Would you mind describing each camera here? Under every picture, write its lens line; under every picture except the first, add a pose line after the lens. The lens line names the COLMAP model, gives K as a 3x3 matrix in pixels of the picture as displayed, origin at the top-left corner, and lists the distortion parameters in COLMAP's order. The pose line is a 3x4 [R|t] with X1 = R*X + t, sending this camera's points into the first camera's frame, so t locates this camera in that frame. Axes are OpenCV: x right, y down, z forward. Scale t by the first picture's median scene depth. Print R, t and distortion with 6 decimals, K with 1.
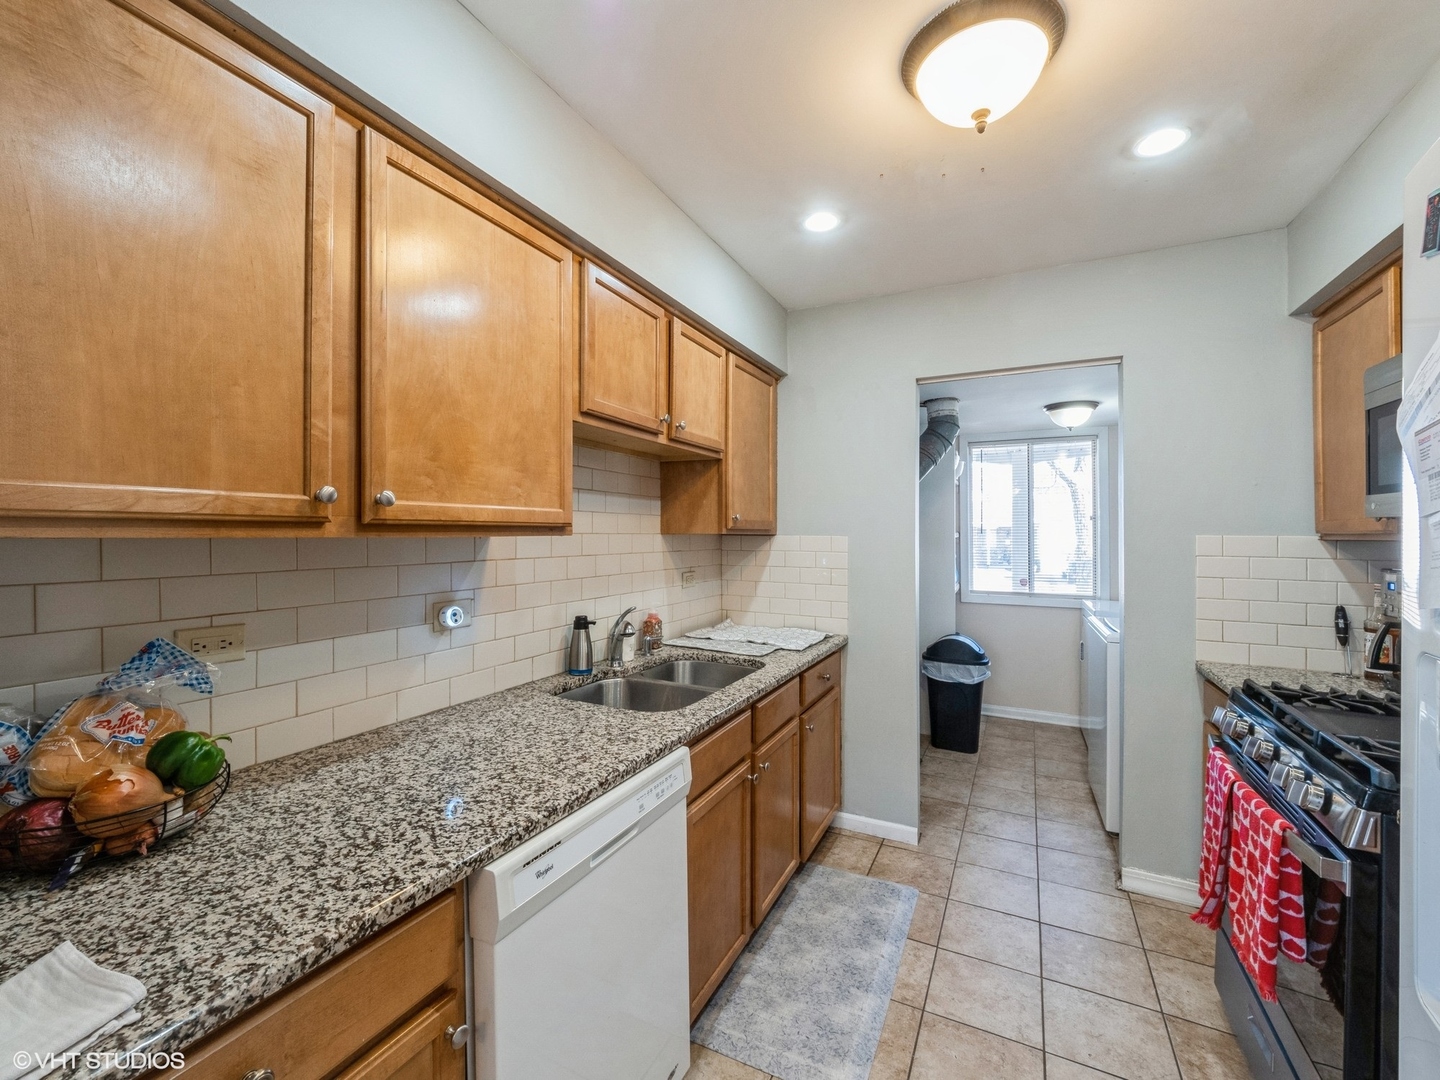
lens RADIAL K [[592.3, 0, 720.0], [0, 592.3, 540.0], [0, 0, 1]] dist [0.000194, -0.000007]
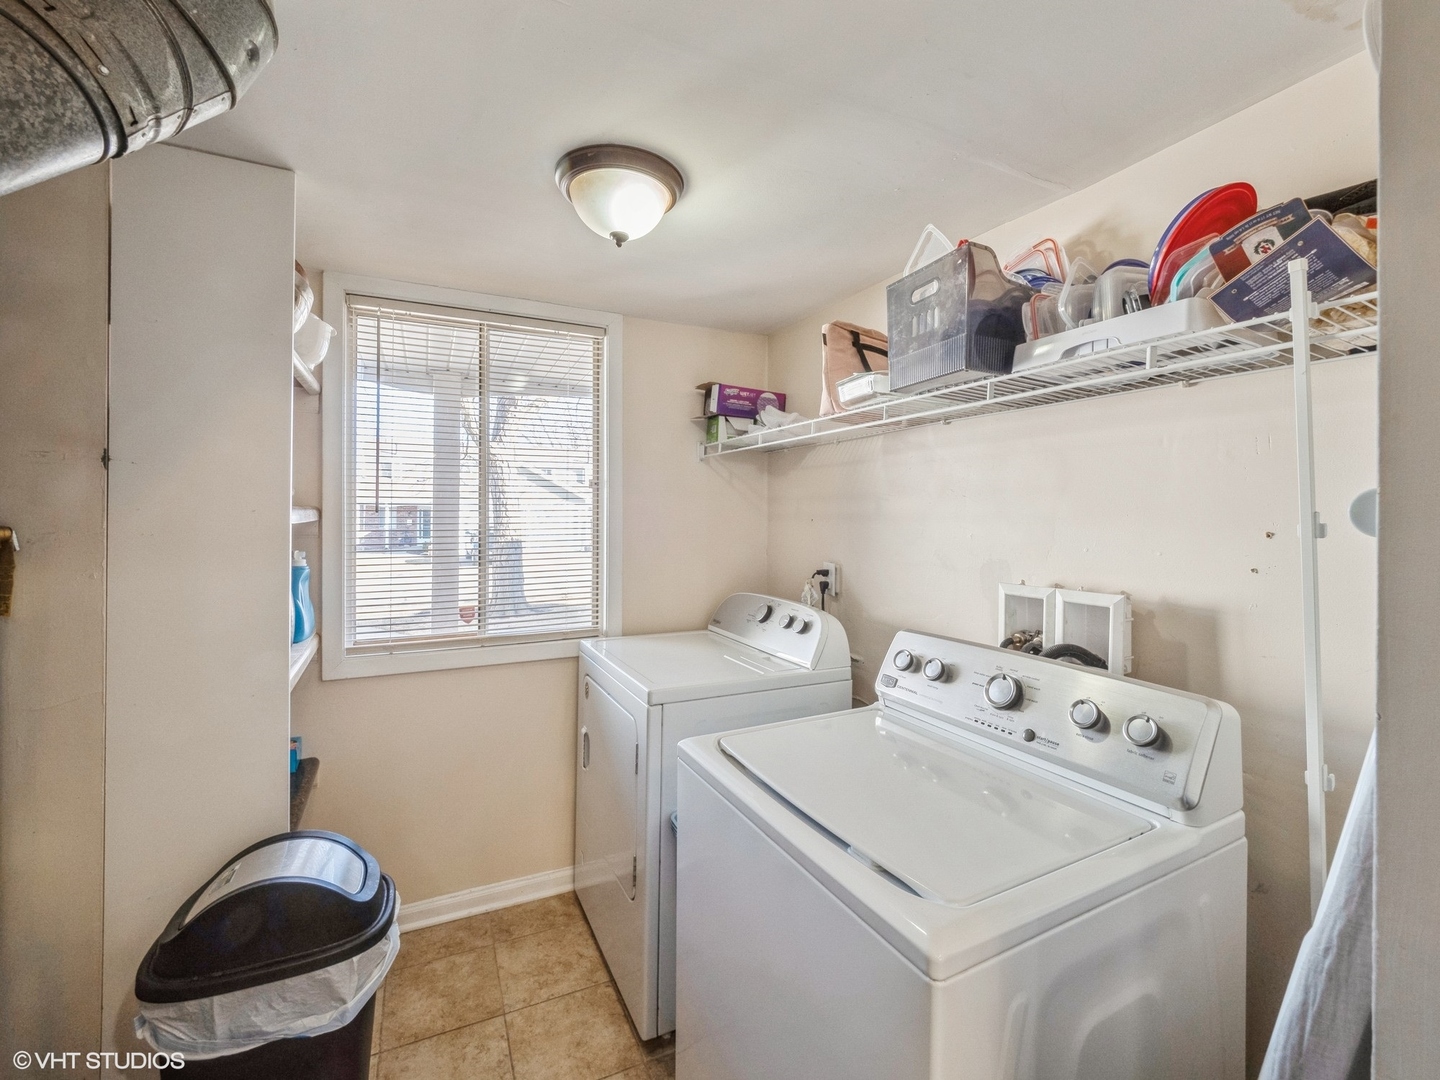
lens RADIAL K [[603.6, 0, 720.1], [0, 603.6, 509.3], [0, 0, 1]] dist [0.001585, 0.000216]
pose [[0.592569, 0.013353, 0.805409, 0.257355], [0.007602, 0.999725, -0.022168, -0.001170], [-0.805484, 0.019259, 0.592305, 0.583509]]
